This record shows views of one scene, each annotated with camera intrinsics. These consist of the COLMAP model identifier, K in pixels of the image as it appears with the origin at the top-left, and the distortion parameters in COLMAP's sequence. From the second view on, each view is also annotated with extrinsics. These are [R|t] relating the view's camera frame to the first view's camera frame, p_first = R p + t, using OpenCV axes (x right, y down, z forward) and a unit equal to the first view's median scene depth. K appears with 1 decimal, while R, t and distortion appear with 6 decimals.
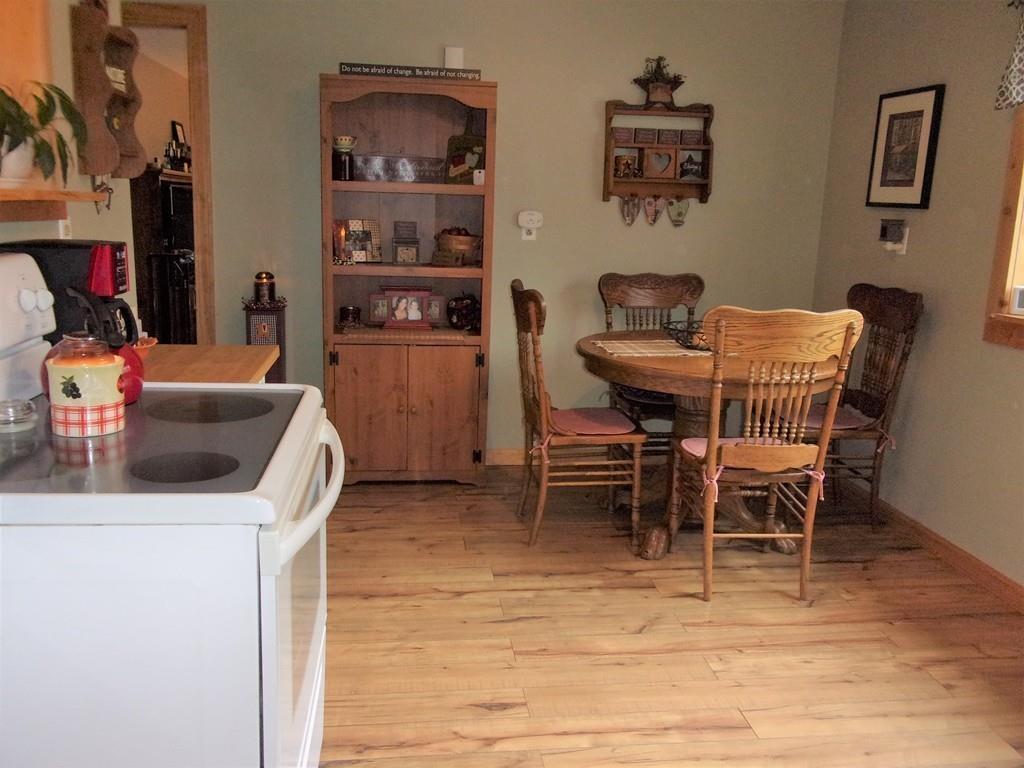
lens RADIAL K [[855.7, 0, 491.1], [0, 855.7, 383.3], [0, 0, 1]] dist [0.014588, -0.012872]
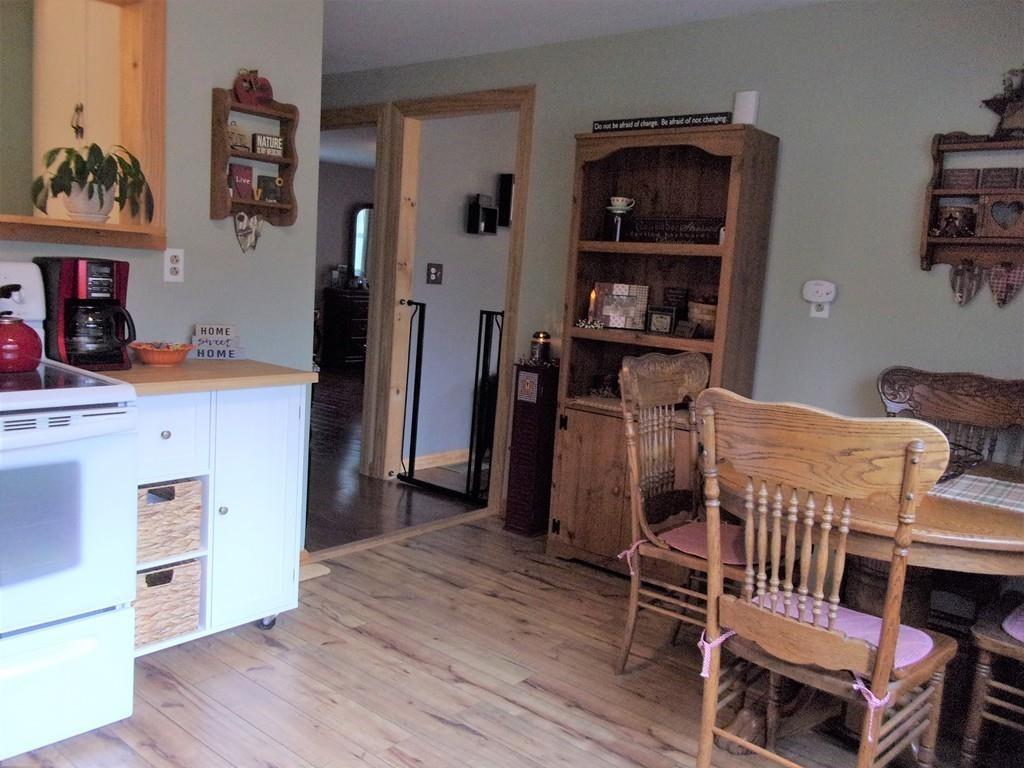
lens RADIAL K [[855.7, 0, 491.1], [0, 855.7, 383.3], [0, 0, 1]] dist [0.014588, -0.012872]
pose [[0.680522, 0.110641, -0.724326, 0.481710], [-0.194720, 0.980297, -0.033204, -0.026321], [0.706381, 0.163637, 0.688658, 0.293330]]
